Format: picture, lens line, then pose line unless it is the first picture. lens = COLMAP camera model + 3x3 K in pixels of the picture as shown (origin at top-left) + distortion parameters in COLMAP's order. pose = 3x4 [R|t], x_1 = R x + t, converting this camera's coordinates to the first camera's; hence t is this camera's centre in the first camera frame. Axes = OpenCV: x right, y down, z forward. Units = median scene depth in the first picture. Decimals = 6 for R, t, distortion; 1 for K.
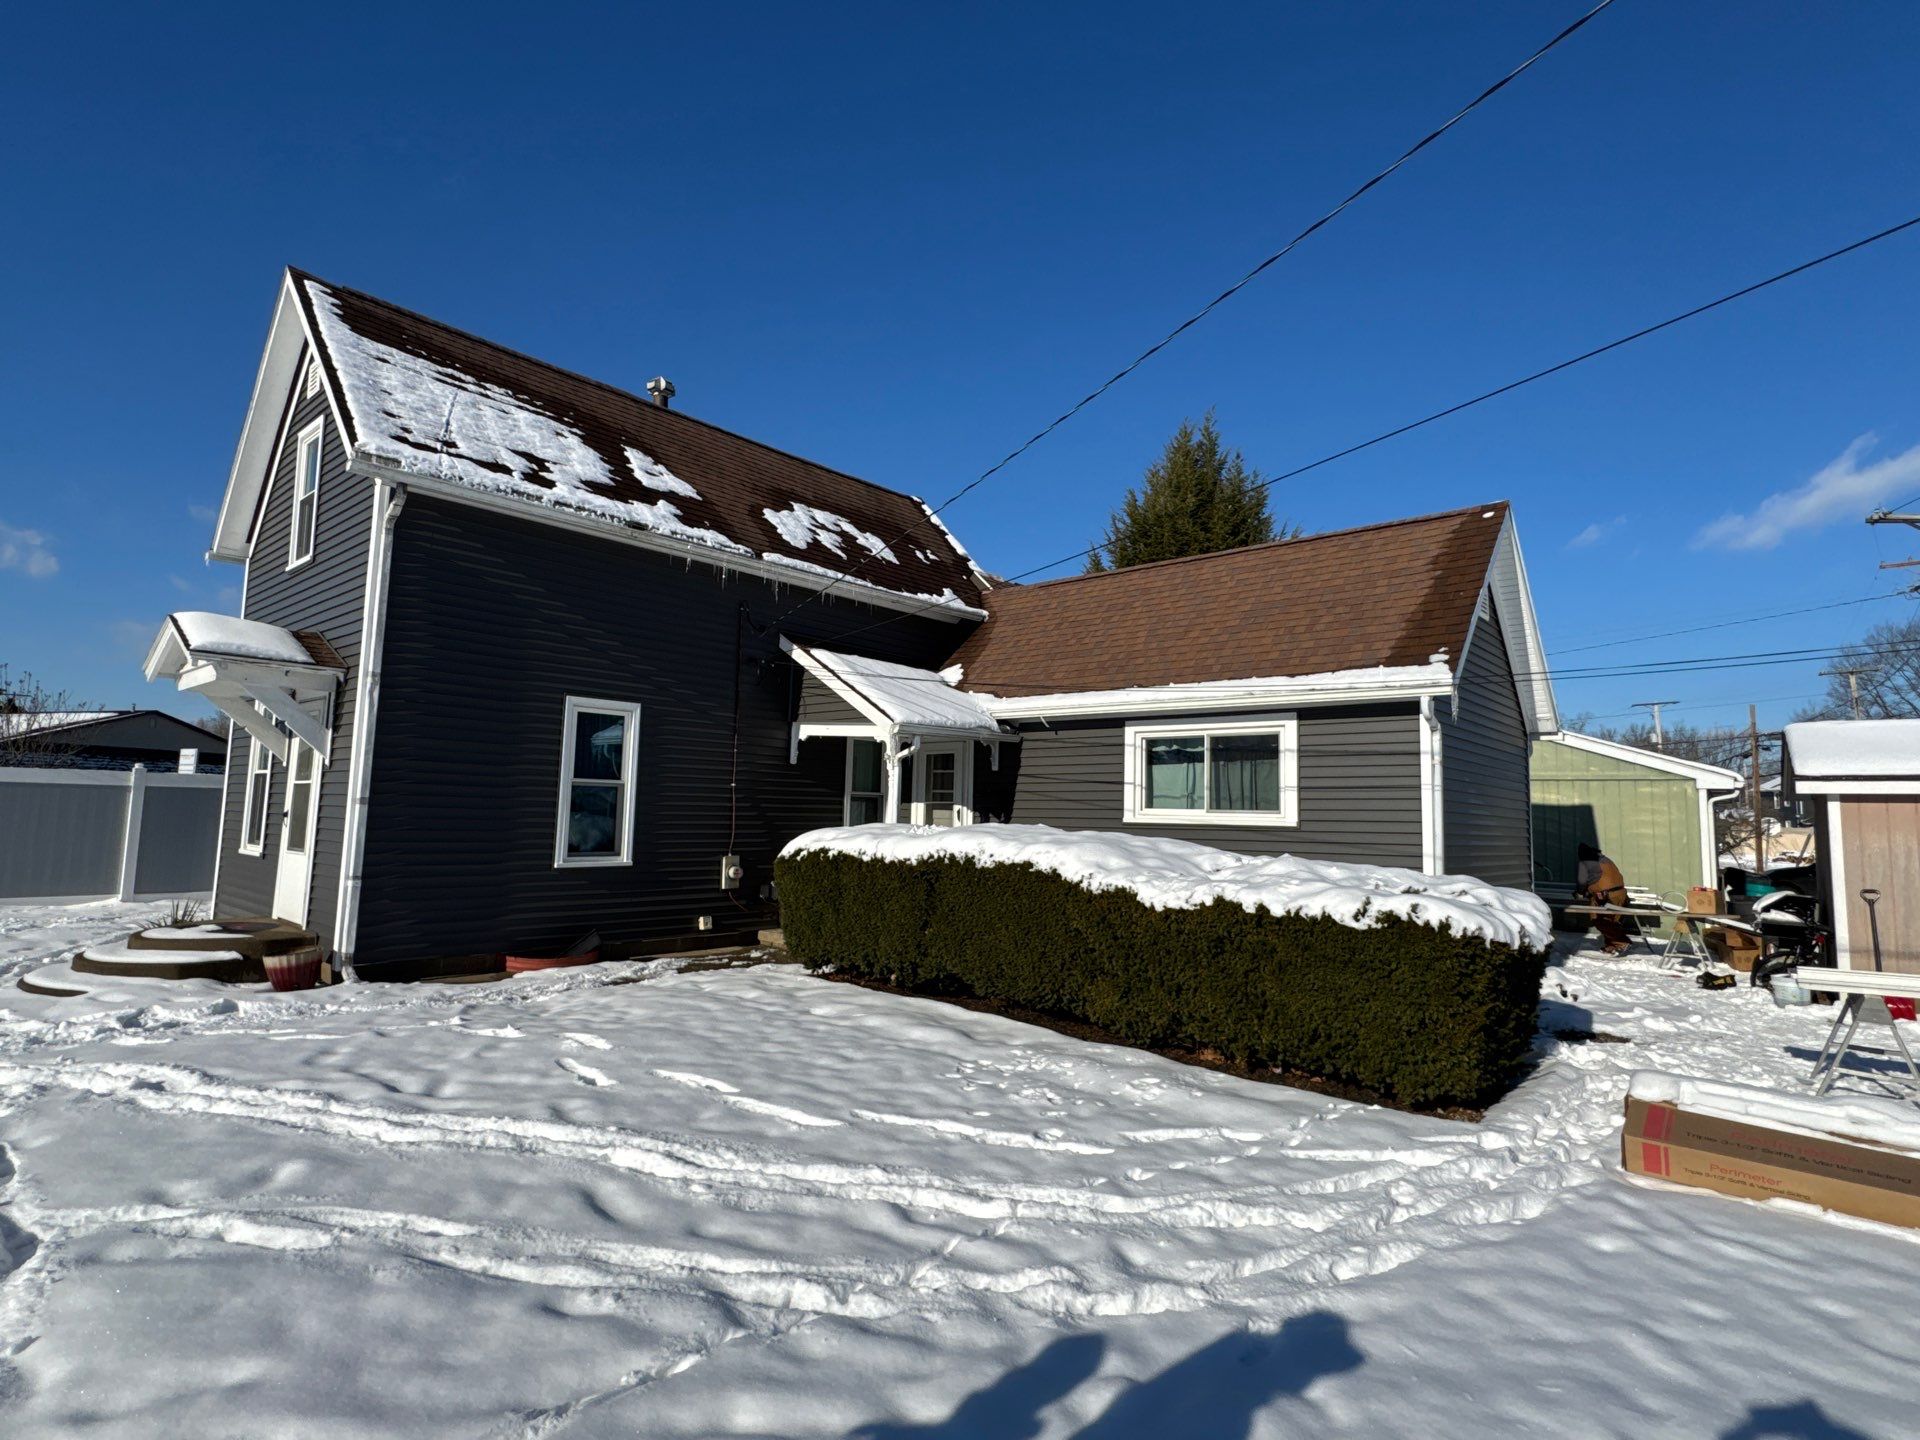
lens RADIAL K [[967.2, 0, 960.0], [0, 967.2, 720.0], [0, 0, 1]] dist [-0.000254, 0.000526]
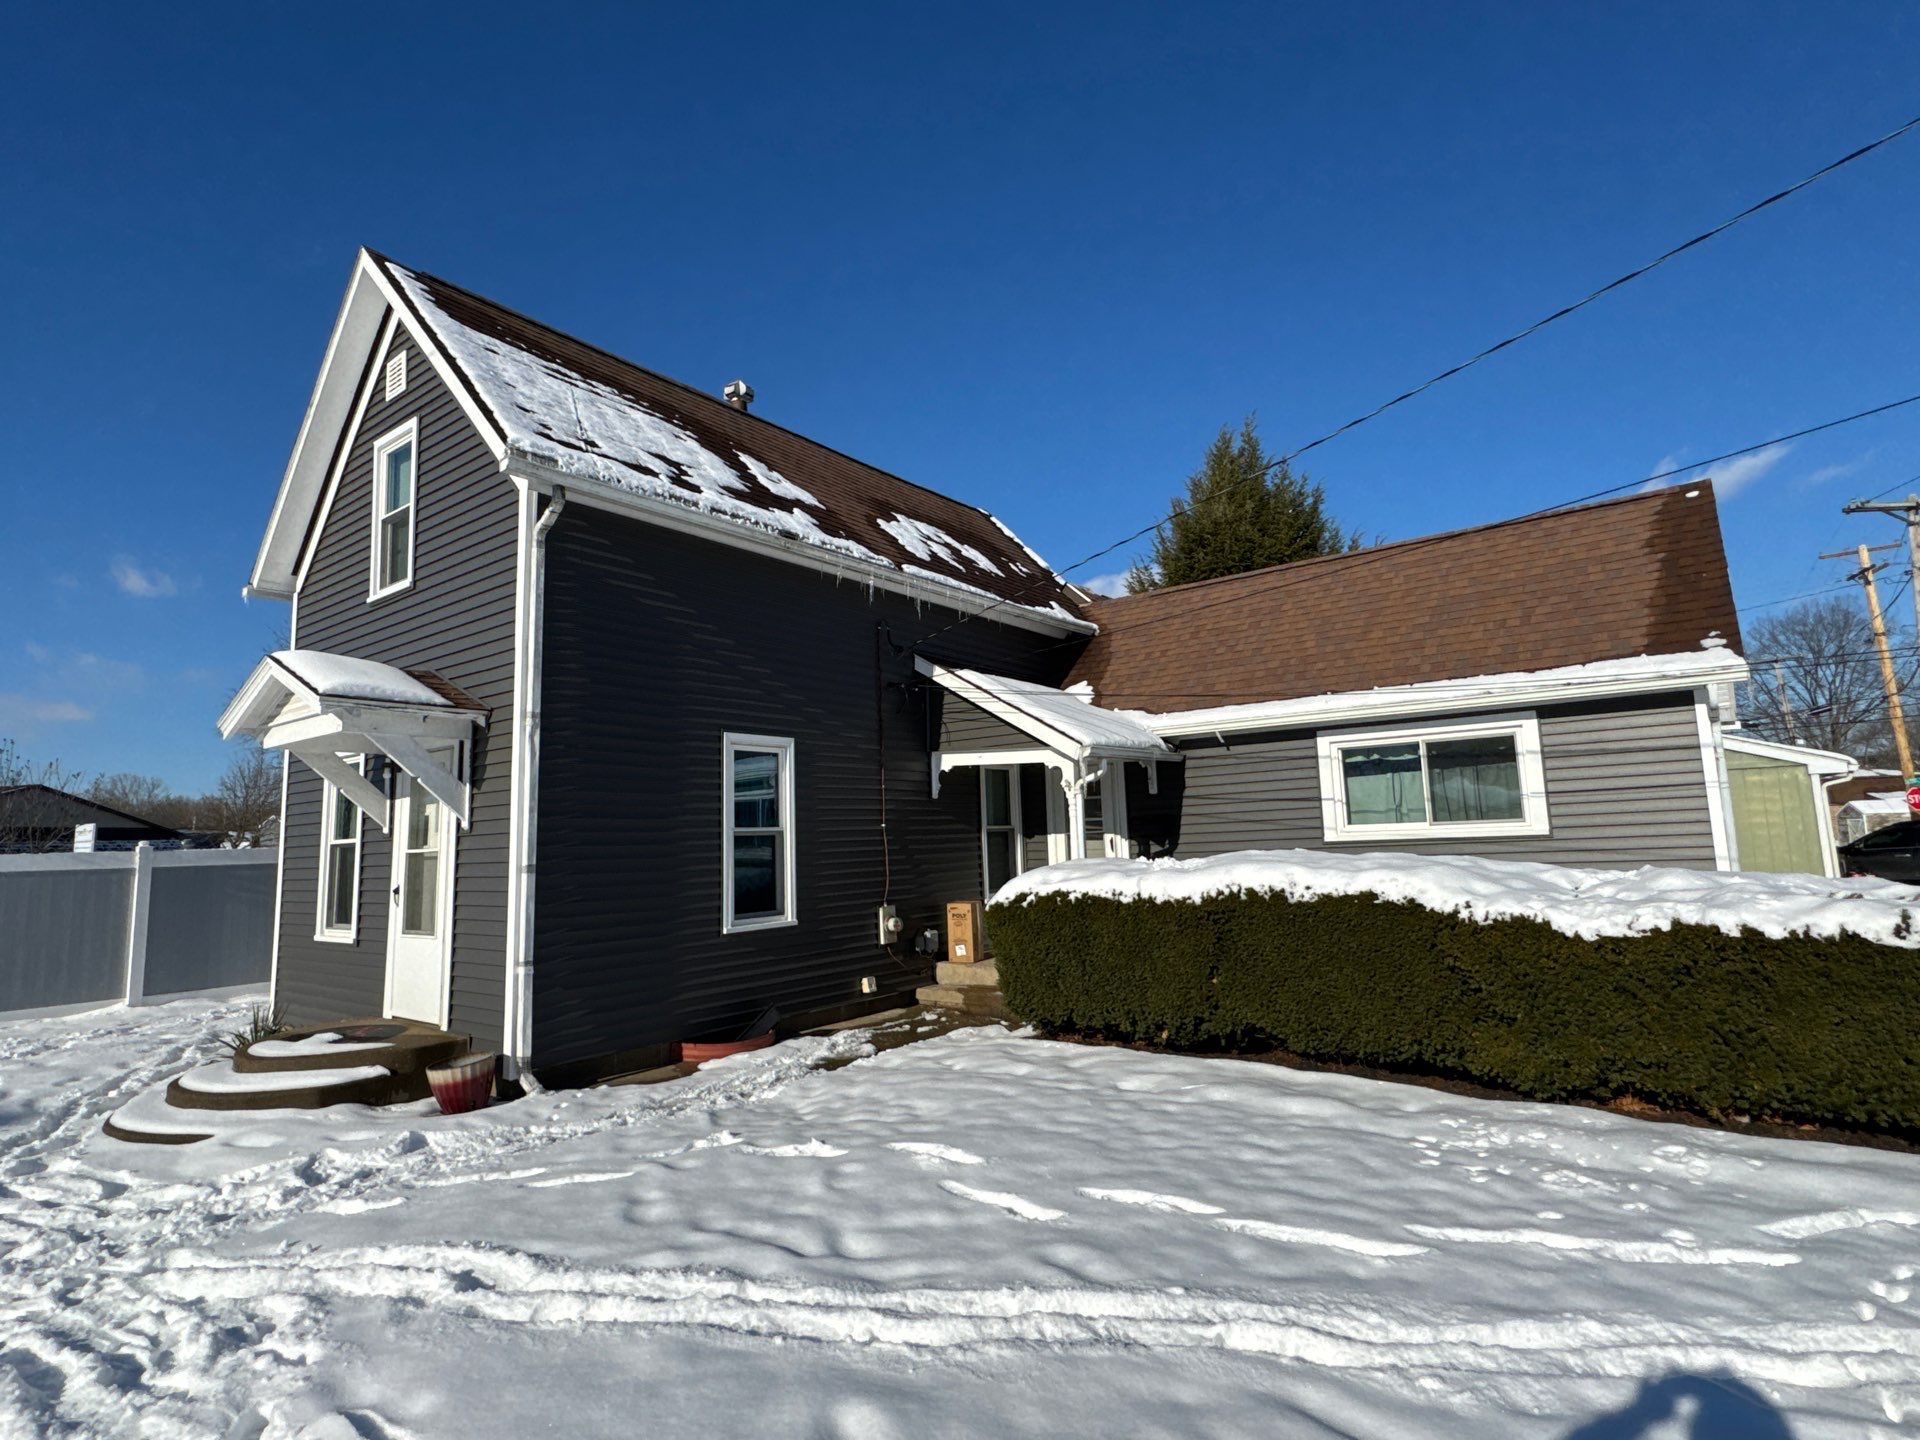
lens RADIAL K [[967.2, 0, 960.0], [0, 967.2, 720.0], [0, 0, 1]] dist [-0.000254, 0.000526]
pose [[0.995478, -0.048728, 0.081539, -0.279455], [0.051218, 0.998274, -0.028736, -0.000437], [-0.079998, 0.032782, 0.996256, 0.129659]]
